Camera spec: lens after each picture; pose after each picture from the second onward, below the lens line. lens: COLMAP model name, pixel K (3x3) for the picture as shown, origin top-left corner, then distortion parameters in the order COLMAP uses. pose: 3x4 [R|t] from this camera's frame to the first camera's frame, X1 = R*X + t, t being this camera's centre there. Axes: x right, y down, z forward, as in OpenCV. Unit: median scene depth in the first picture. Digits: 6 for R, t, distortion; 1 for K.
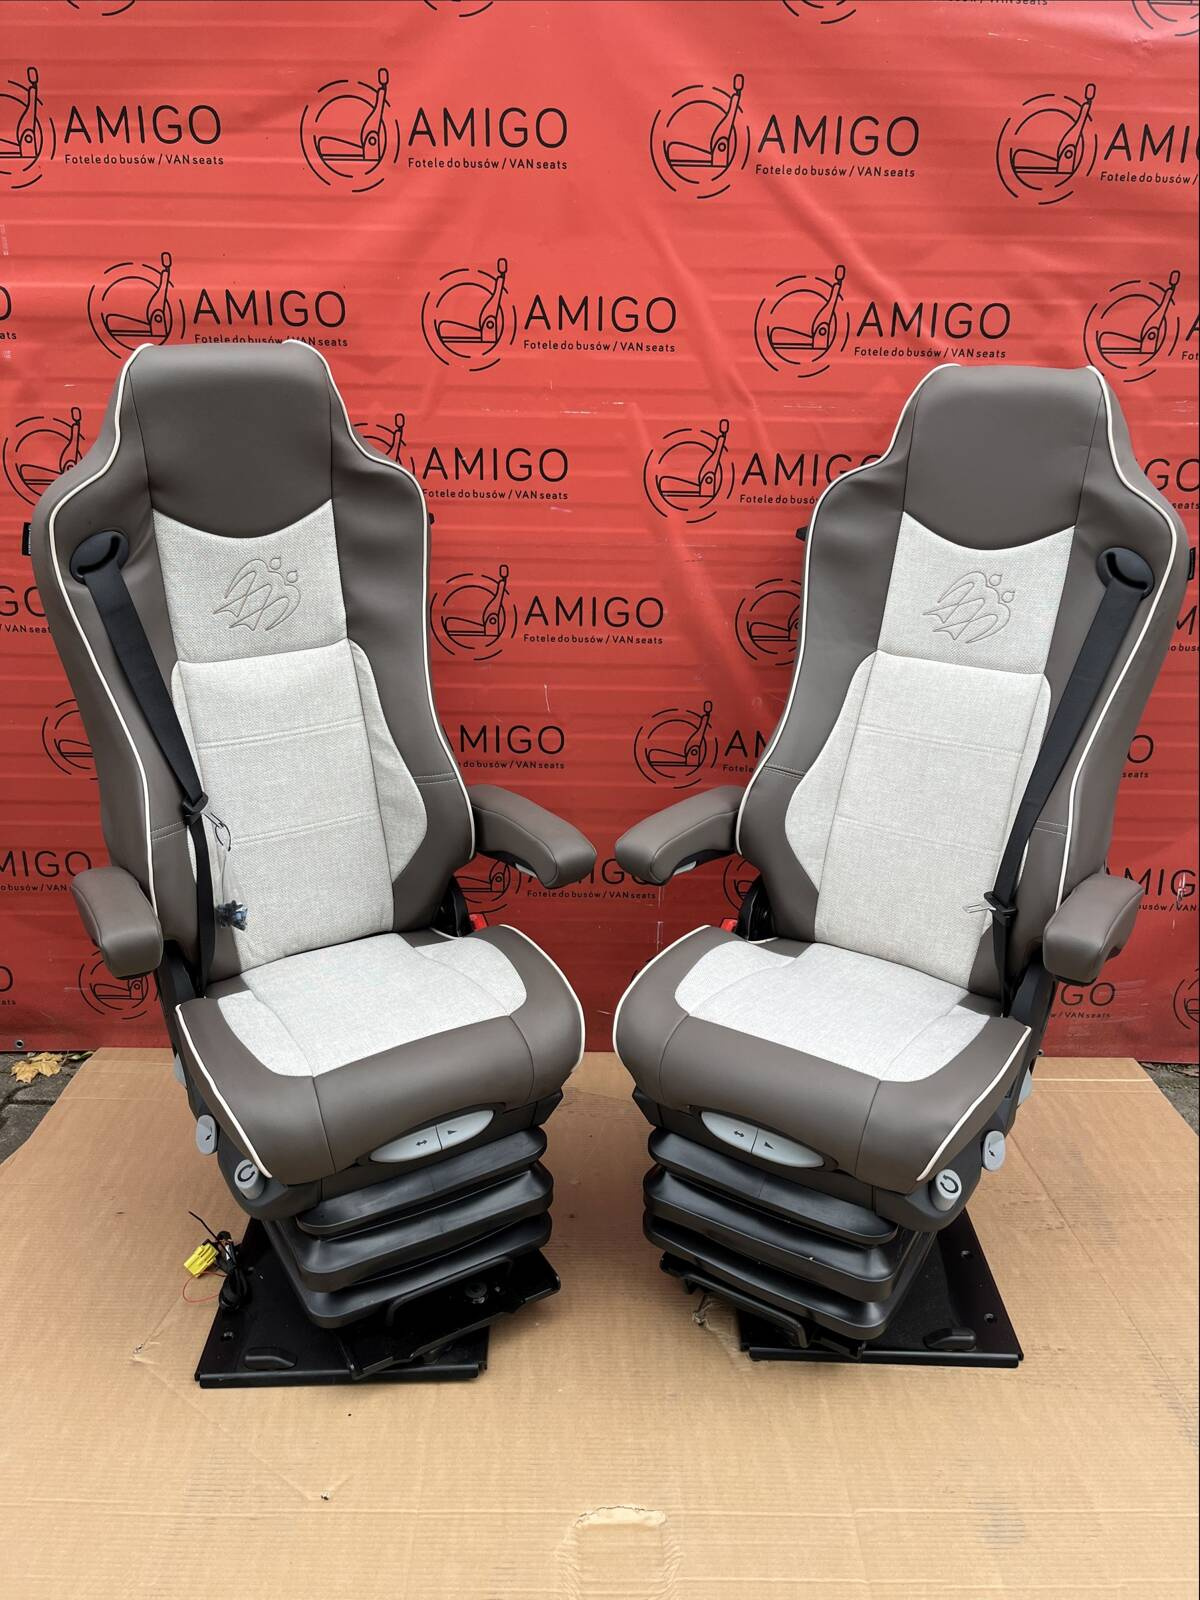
lens RADIAL K [[1214.7, 0, 605.7], [0, 1214.7, 804.6], [0, 0, 1]] dist [0.048607, -0.089653]
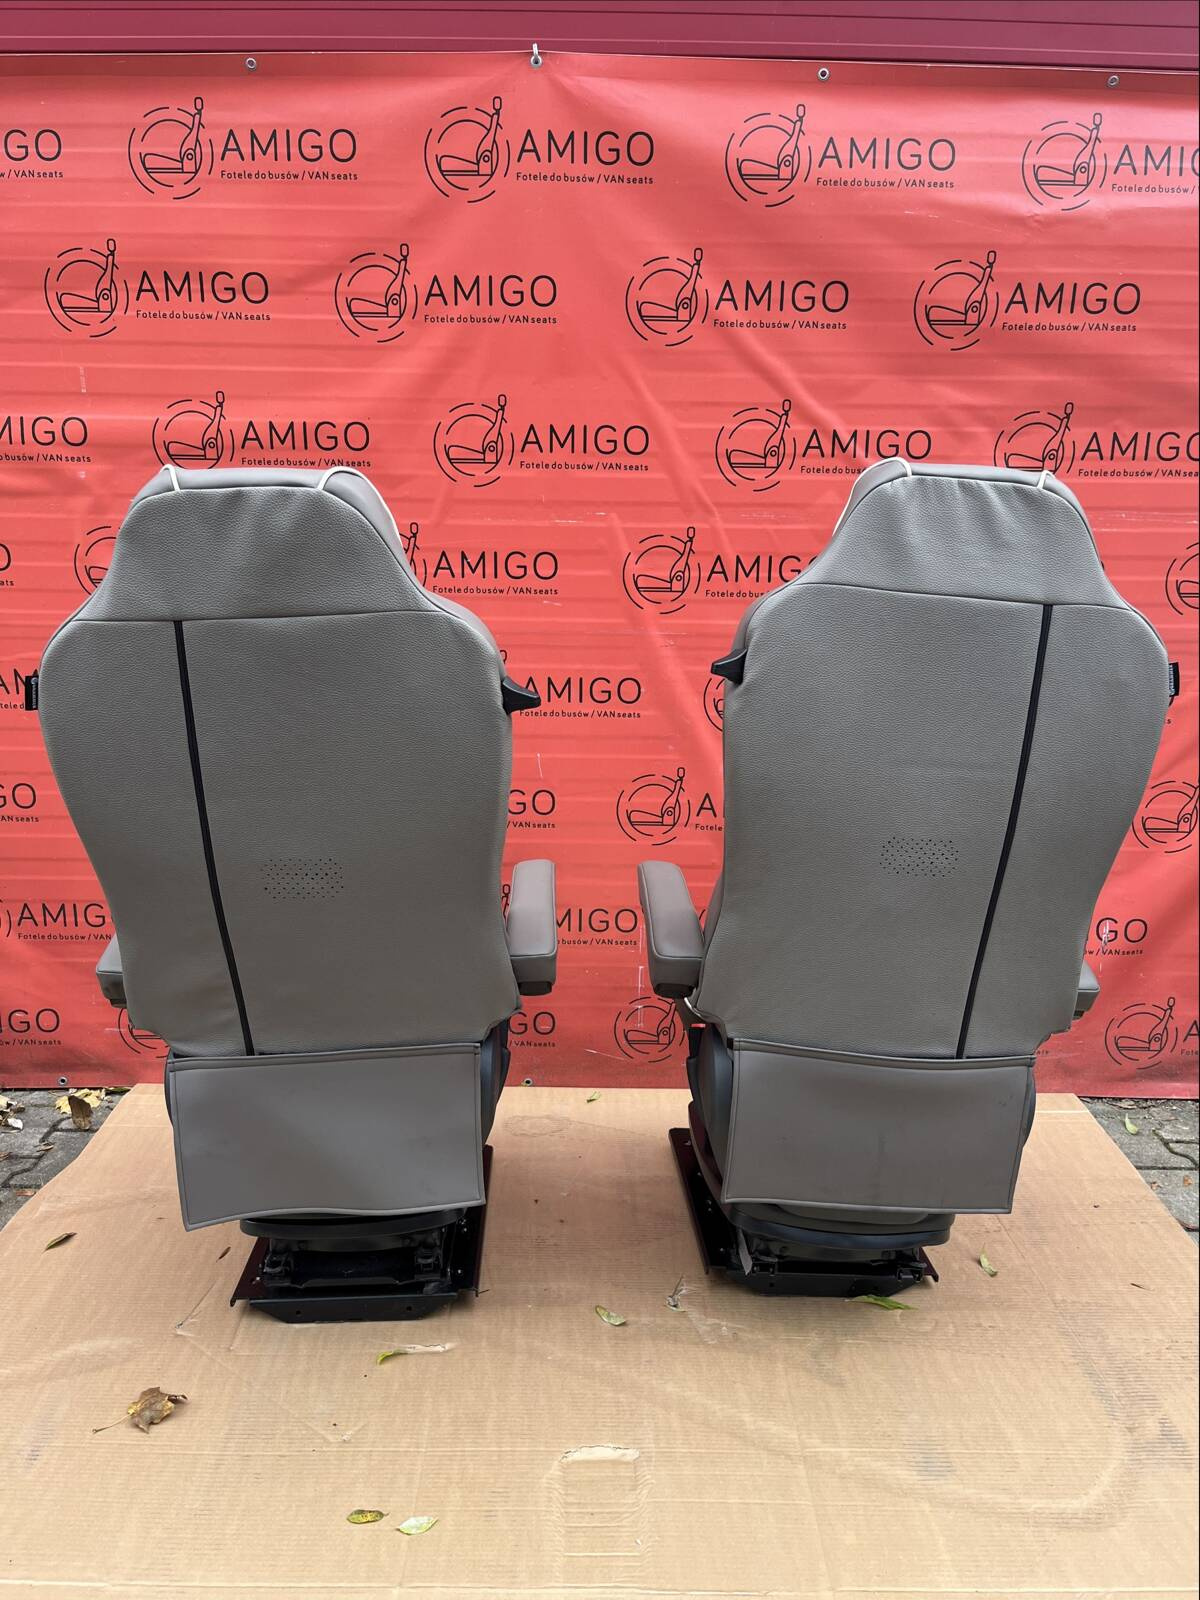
lens RADIAL K [[1209.7, 0, 600.0], [0, 1209.7, 800.0], [0, 0, 1]] dist [0.001180, 0.006662]
pose [[0.999995, -0.002858, -0.001291, 0.010727], [0.002739, 0.996452, -0.084115, 0.044887], [0.001527, 0.084111, 0.996455, -0.139008]]
